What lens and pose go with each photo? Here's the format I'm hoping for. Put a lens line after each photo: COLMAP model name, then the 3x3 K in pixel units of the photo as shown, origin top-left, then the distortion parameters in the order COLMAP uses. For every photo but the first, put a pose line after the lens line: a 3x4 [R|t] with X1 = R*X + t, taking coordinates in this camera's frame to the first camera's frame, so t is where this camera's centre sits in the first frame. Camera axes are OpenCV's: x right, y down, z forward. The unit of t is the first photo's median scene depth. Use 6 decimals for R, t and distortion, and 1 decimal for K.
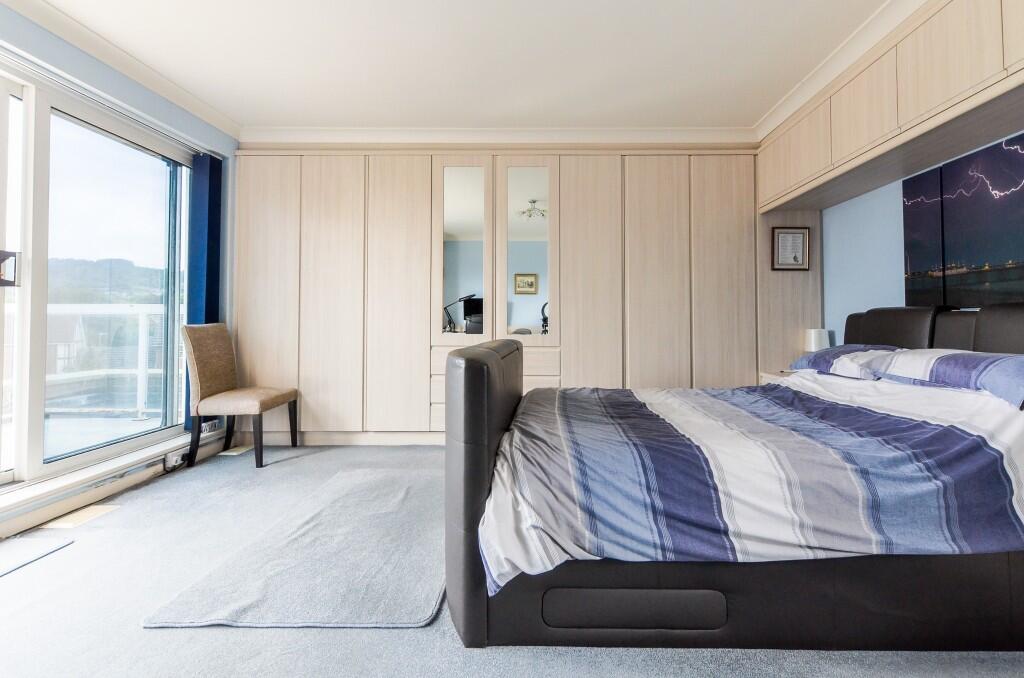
lens RADIAL K [[460.5, 0, 542.5], [0, 460.5, 308.7], [0, 0, 1]] dist [0.004345, 0.000345]
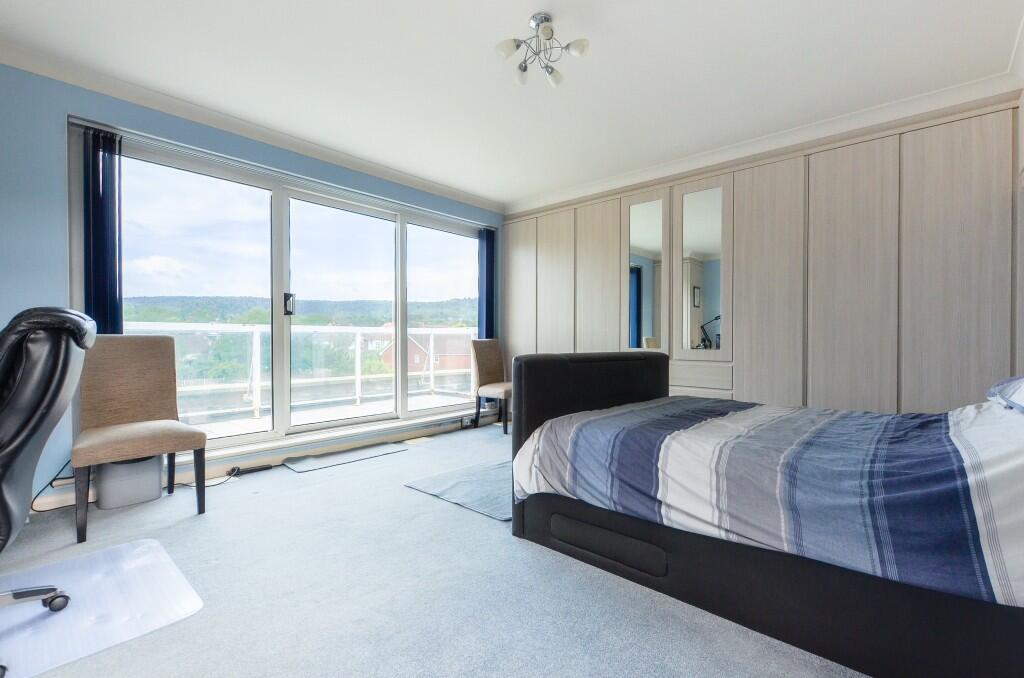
lens RADIAL K [[452.5, 0, 525.8], [0, 452.5, 343.4], [0, 0, 1]] dist [0.001668, 0.000427]
pose [[0.755223, 0.005792, -0.655442, 0.594512], [0.016595, 0.999471, 0.027954, 0.010820], [0.655257, -0.031988, 0.754728, -0.096882]]
